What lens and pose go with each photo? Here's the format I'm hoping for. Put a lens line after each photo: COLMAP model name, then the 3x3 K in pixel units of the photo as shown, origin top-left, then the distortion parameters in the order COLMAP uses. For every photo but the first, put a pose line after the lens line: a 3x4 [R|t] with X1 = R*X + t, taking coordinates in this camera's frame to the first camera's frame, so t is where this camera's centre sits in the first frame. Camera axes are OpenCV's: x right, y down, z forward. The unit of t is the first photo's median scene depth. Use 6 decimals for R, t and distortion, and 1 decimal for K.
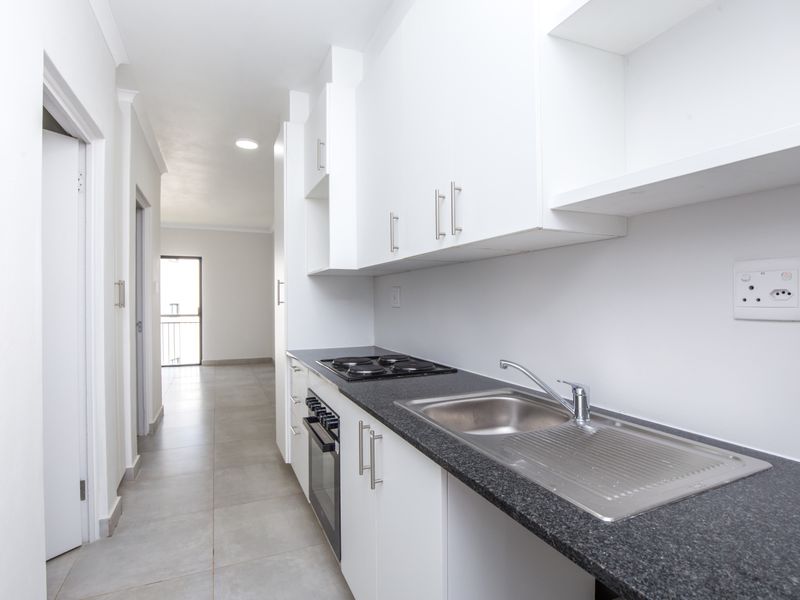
lens RADIAL K [[415.6, 0, 396.9], [0, 415.6, 300.0], [0, 0, 1]] dist [-0.032691, 0.004046]
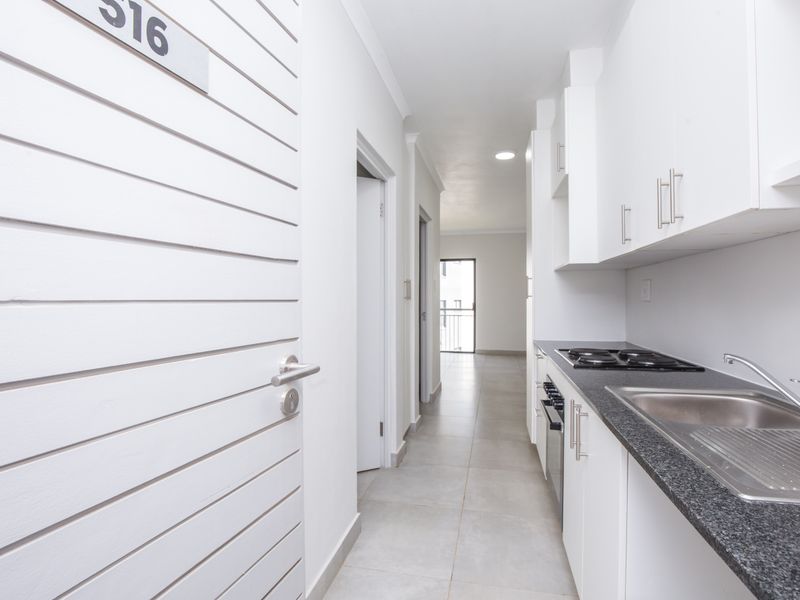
lens RADIAL K [[415.6, 0, 401.5], [0, 415.6, 300.1], [0, 0, 1]] dist [-0.032691, 0.004046]
pose [[0.799141, 0.005685, -0.601117, 0.134825], [-0.003119, 0.999981, 0.005310, 0.013792], [0.601136, -0.002368, 0.799143, -0.099342]]
